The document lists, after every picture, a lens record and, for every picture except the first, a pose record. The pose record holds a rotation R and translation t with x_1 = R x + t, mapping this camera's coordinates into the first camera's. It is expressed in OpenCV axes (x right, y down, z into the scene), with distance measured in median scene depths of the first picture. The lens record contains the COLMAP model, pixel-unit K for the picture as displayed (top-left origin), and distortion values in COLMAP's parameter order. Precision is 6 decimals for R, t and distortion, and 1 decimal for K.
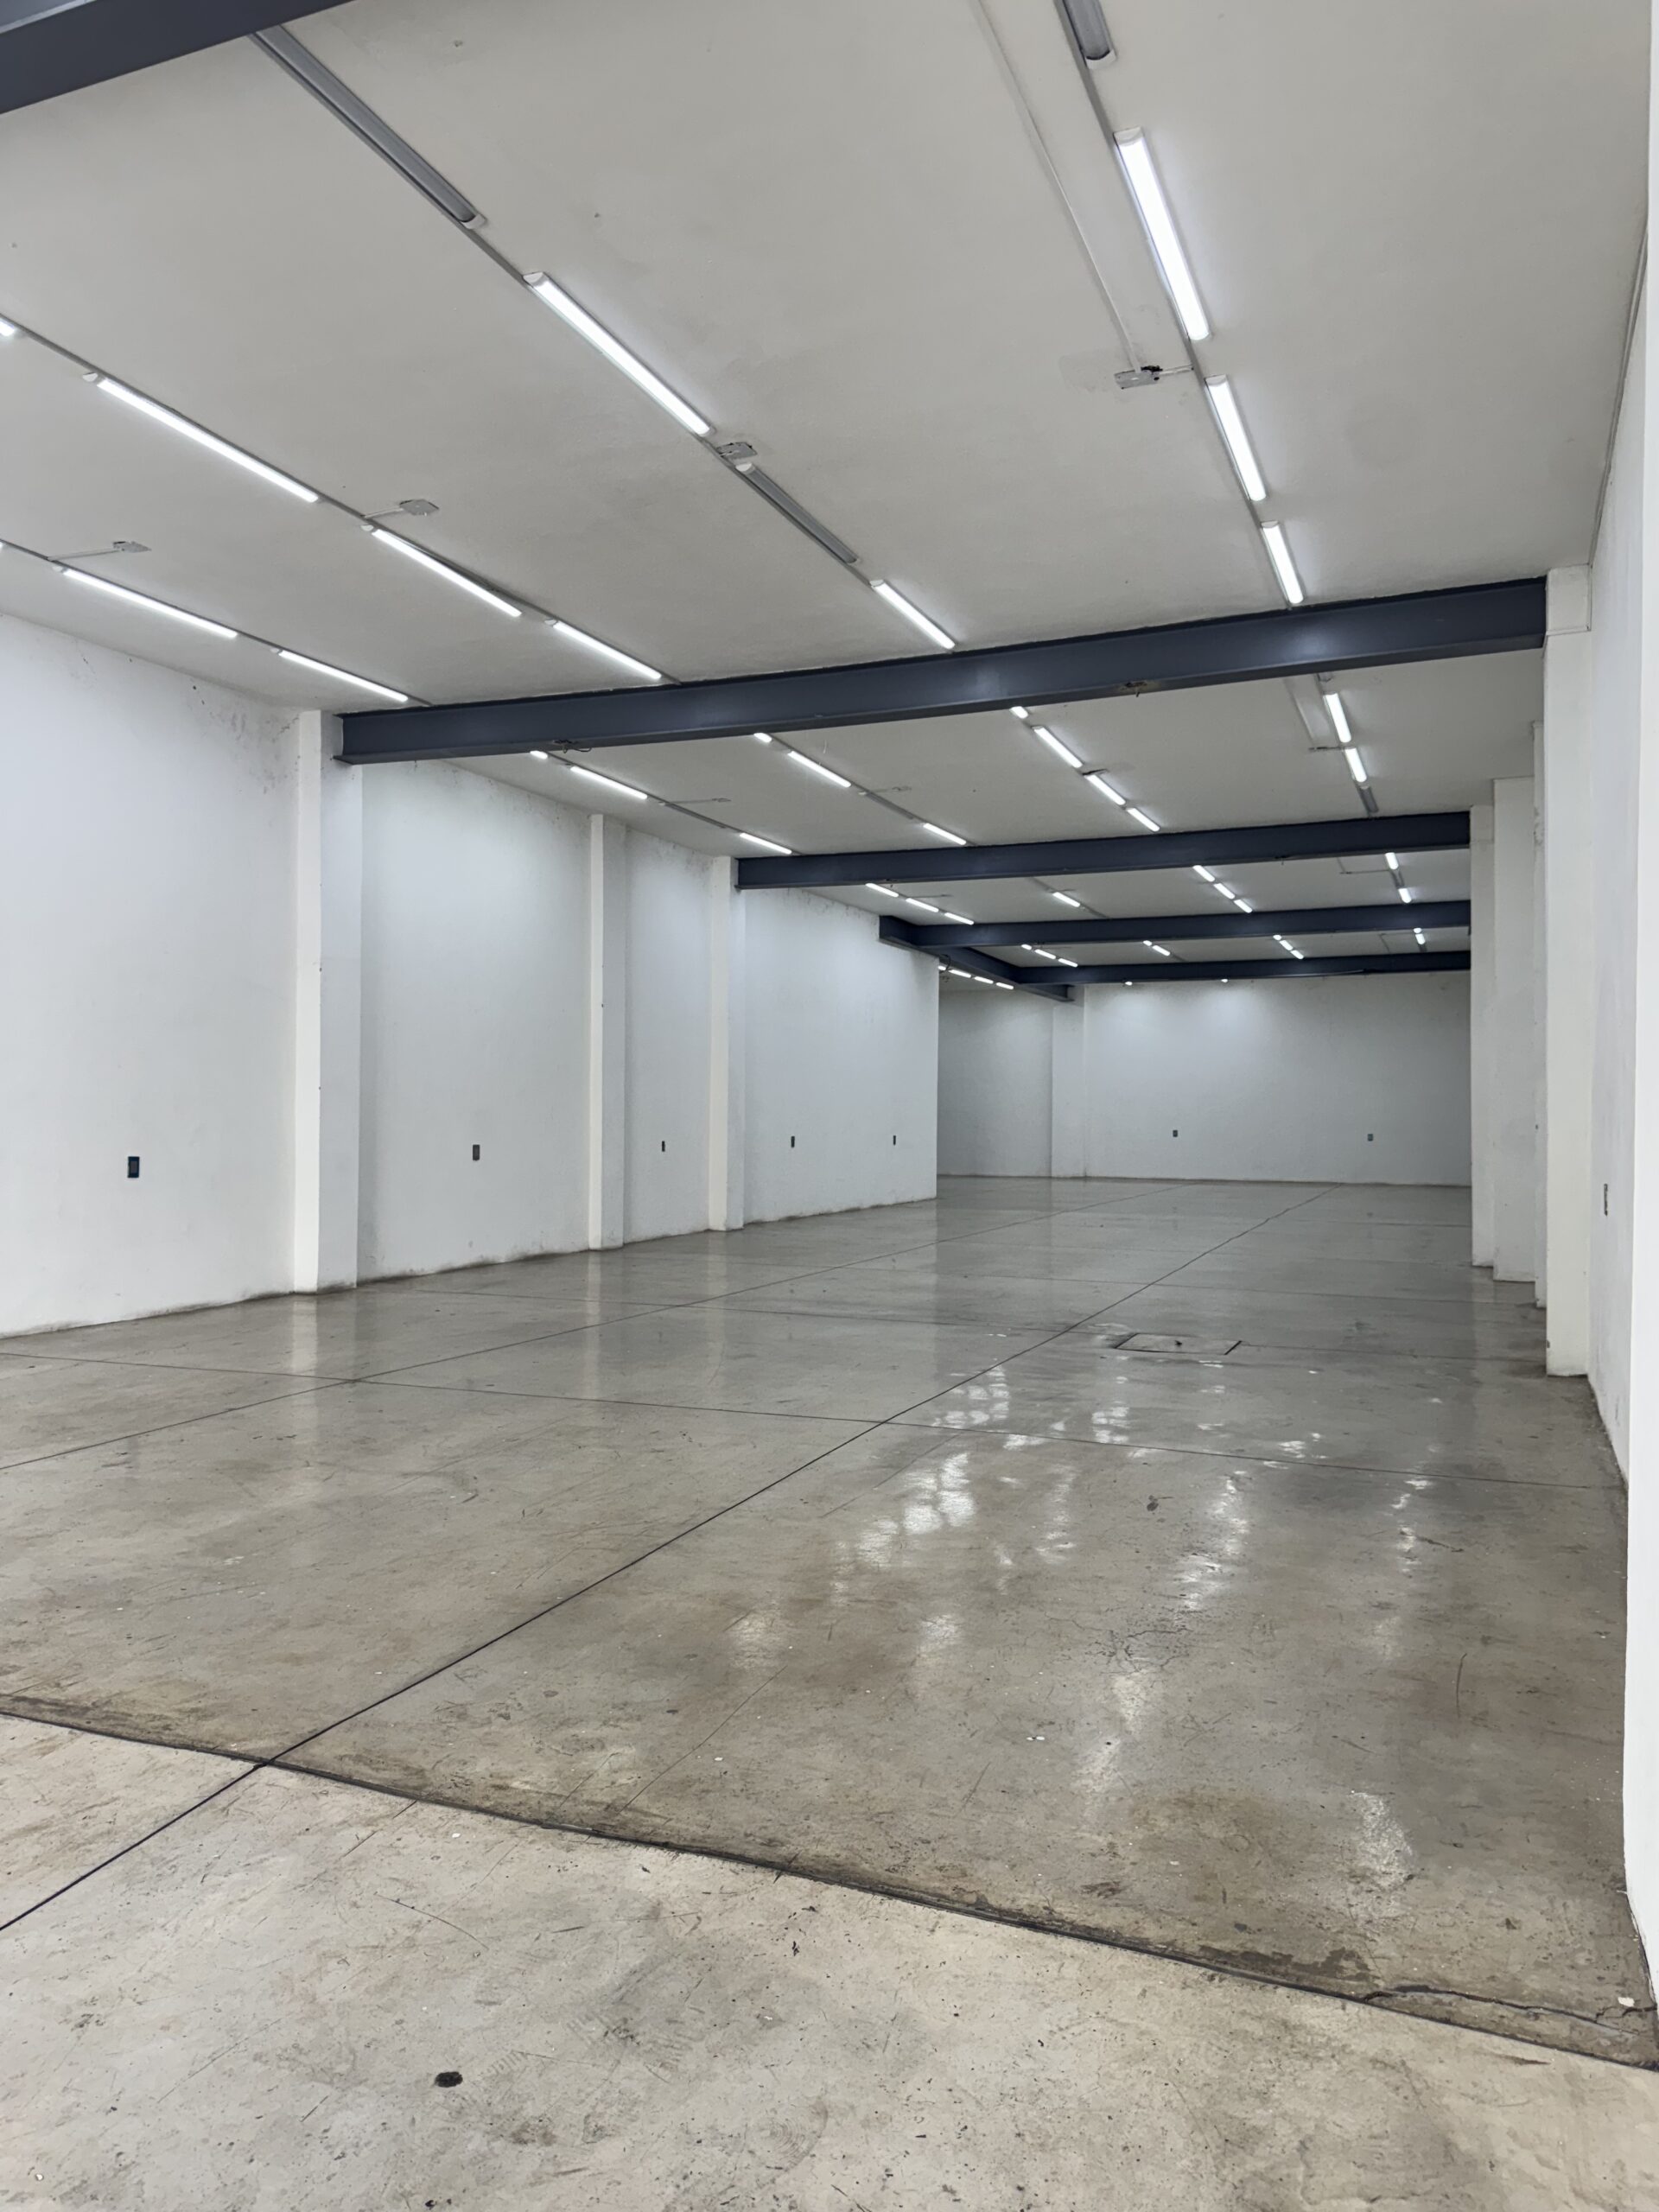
lens RADIAL K [[1581.9, 0, 829.8], [0, 1581.9, 1098.1], [0, 0, 1]] dist [0.014843, -0.005810]
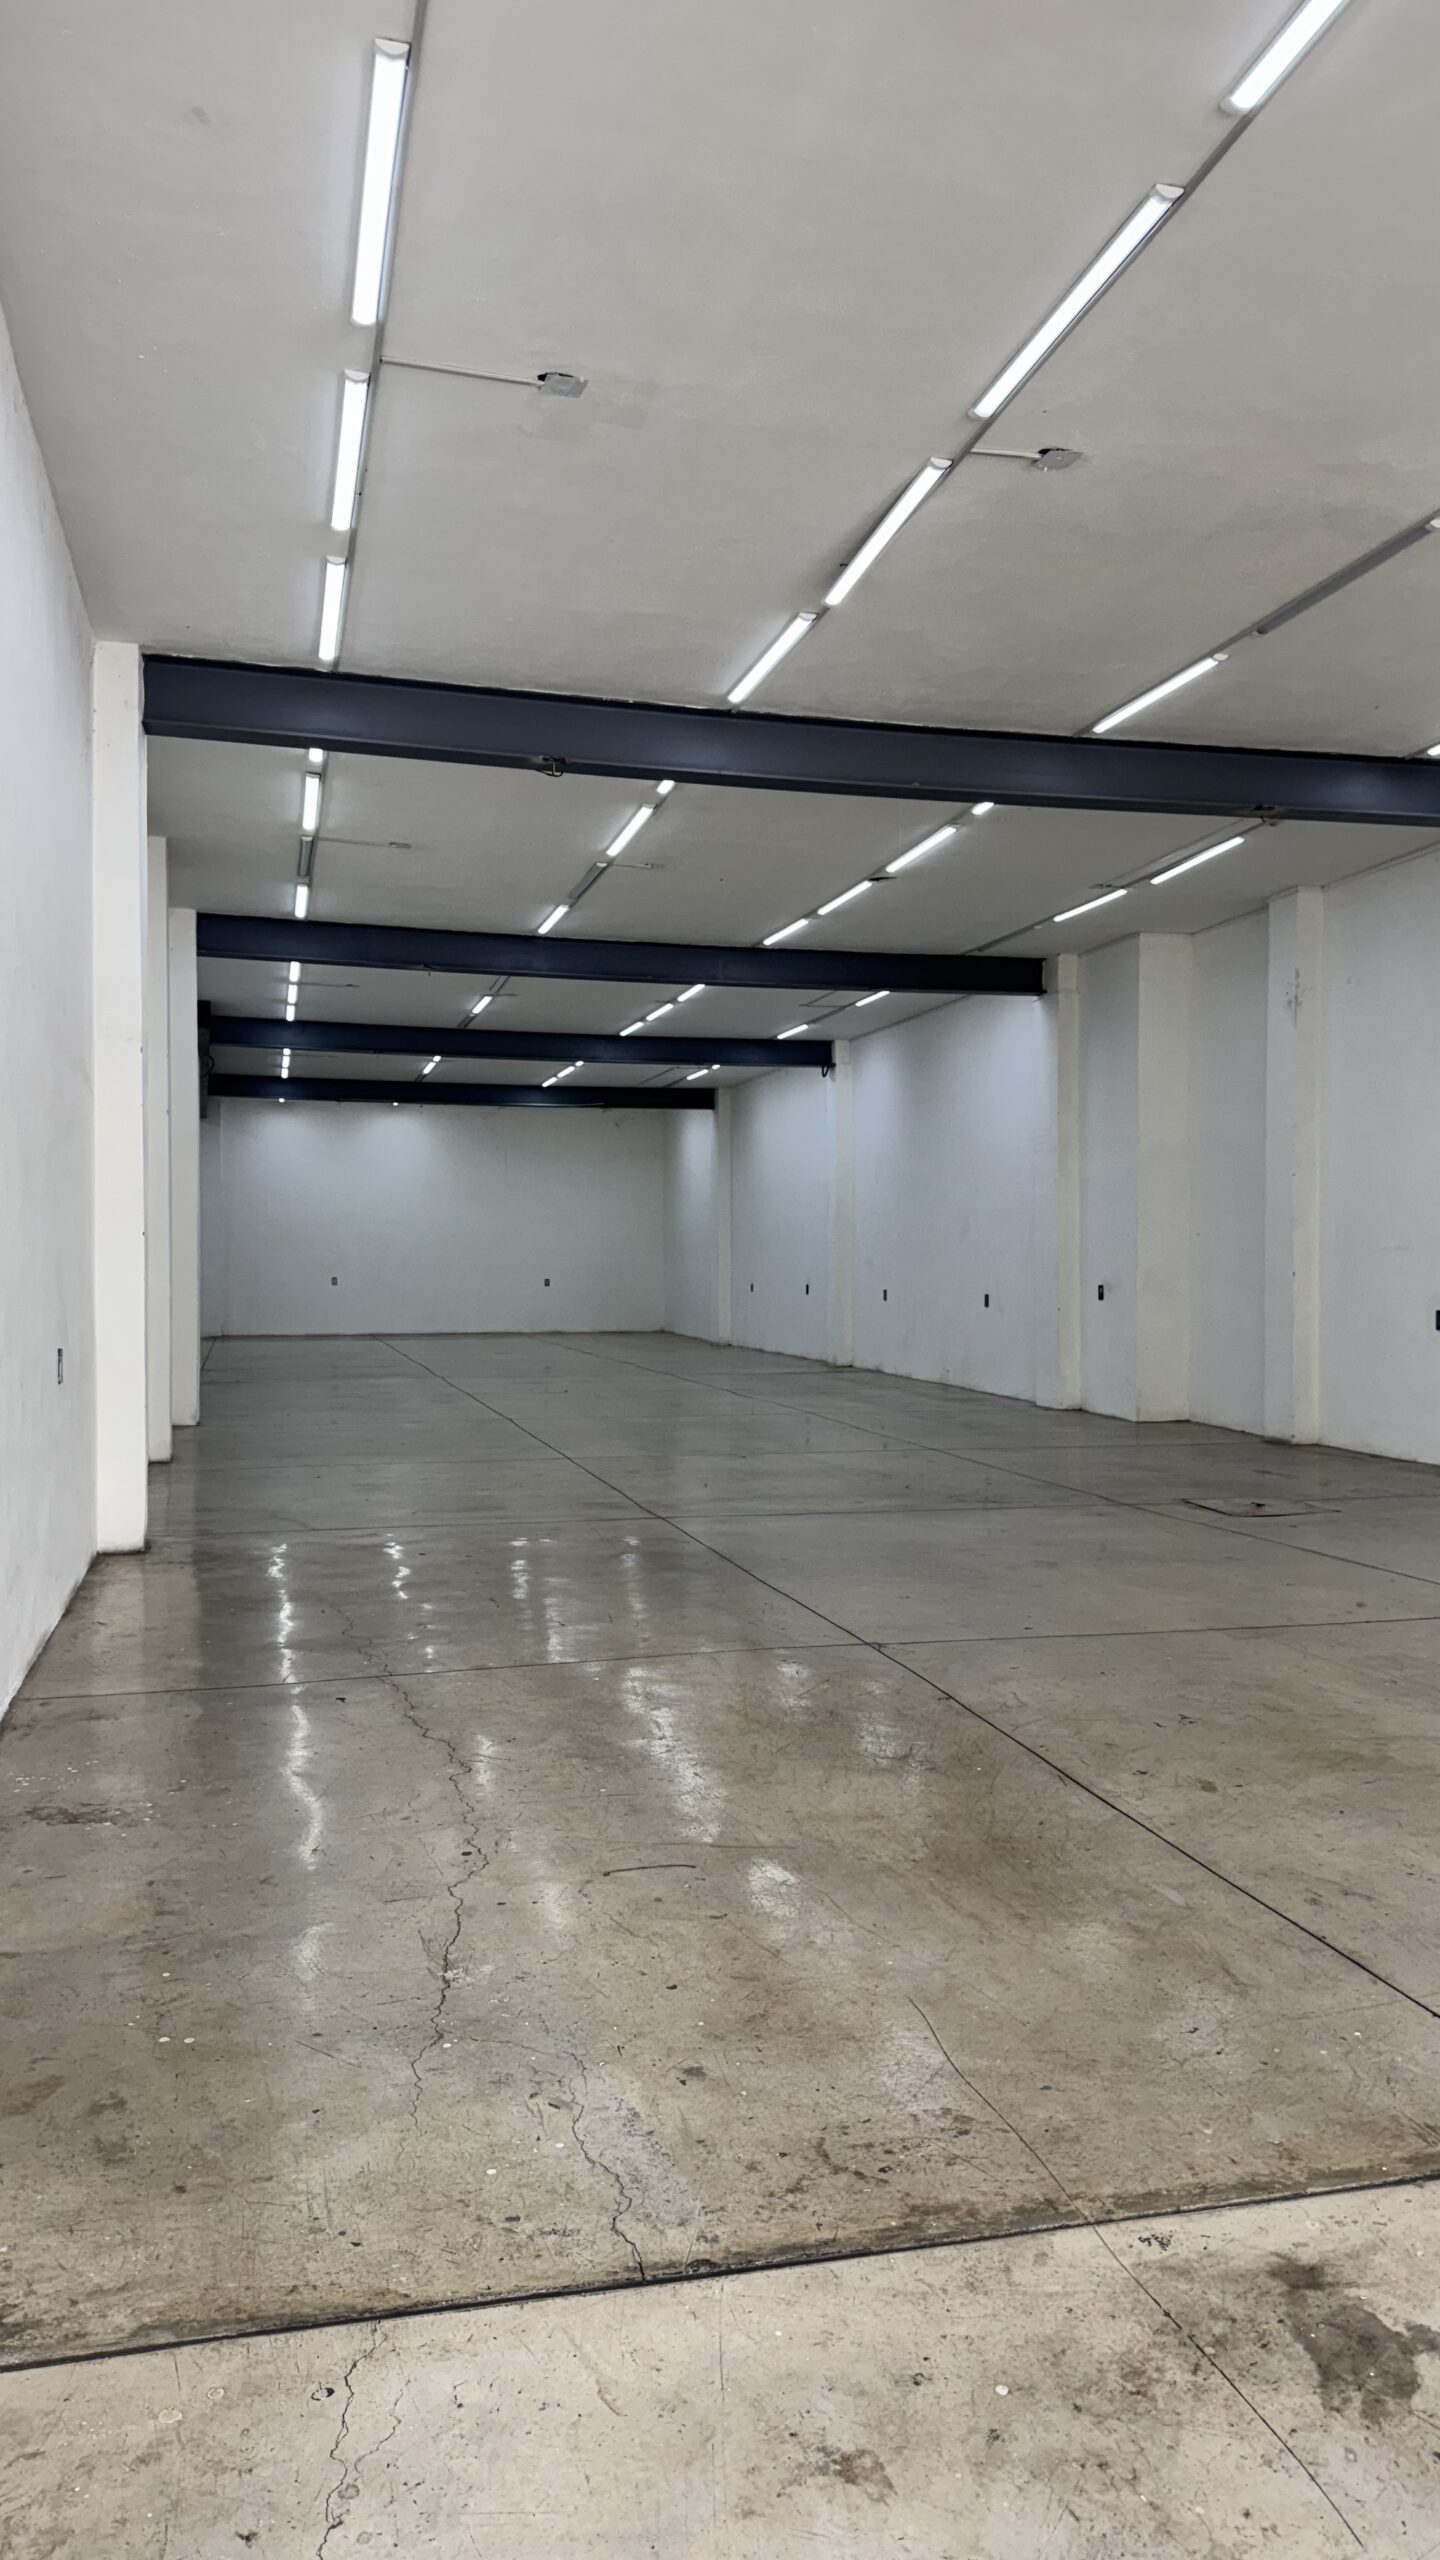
lens RADIAL K [[1816.9, 0, 727.3], [0, 1816.9, 1274.4], [0, 0, 1]] dist [0.067927, 0.000545]
pose [[0.803779, -0.003401, 0.594918, -0.326032], [-0.009581, 0.999780, 0.018660, -0.002278], [-0.594850, -0.020698, 0.803570, 0.146855]]
